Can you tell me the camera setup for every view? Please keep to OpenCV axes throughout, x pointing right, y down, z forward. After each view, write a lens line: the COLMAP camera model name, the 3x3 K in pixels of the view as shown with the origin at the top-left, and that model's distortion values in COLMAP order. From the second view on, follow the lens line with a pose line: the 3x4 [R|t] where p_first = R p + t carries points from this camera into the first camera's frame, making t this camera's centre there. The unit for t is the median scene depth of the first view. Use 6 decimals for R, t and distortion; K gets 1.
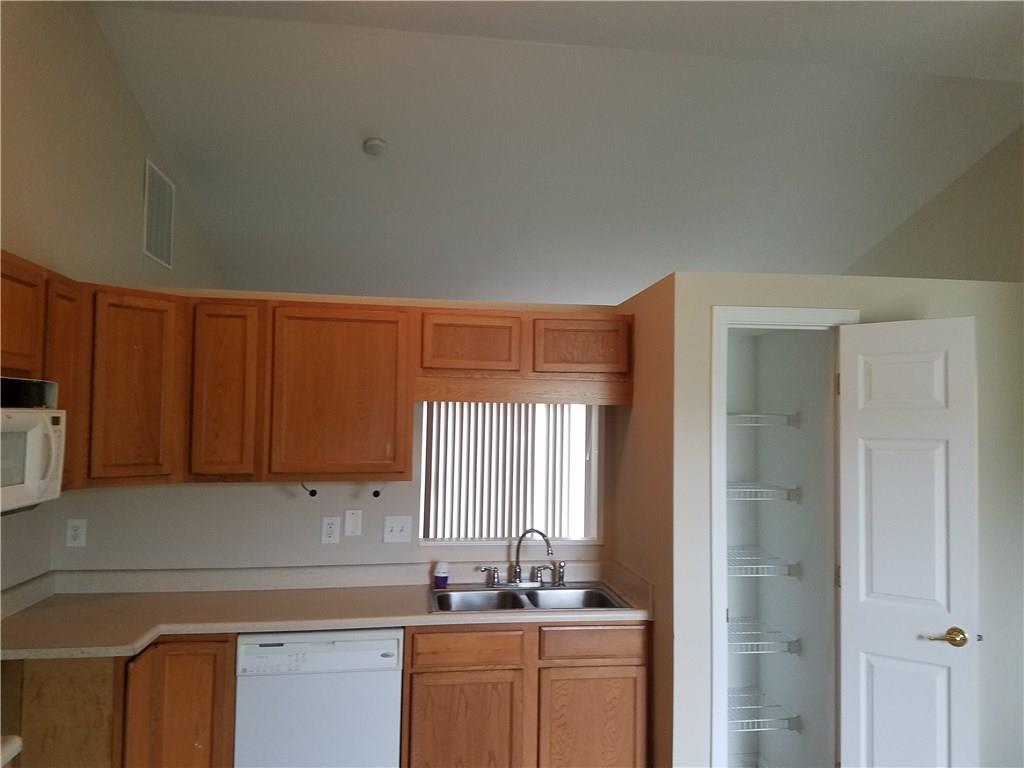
lens RADIAL K [[755.2, 0, 525.4], [0, 755.2, 385.2], [0, 0, 1]] dist [0.167281, -0.270364]
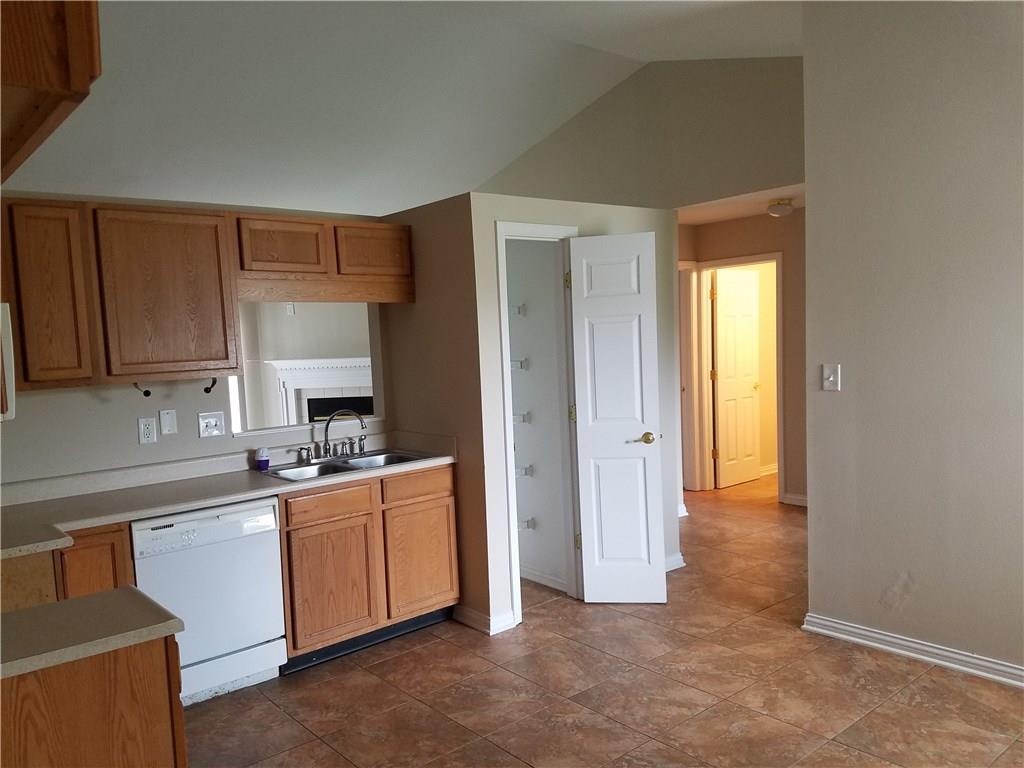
lens RADIAL K [[755.2, 0, 525.4], [0, 755.2, 385.2], [0, 0, 1]] dist [0.167281, -0.270364]
pose [[0.848609, -0.087903, 0.521667, -0.418906], [0.026020, 0.991840, 0.124802, 0.013924], [-0.528381, -0.092334, 0.843972, -0.161825]]
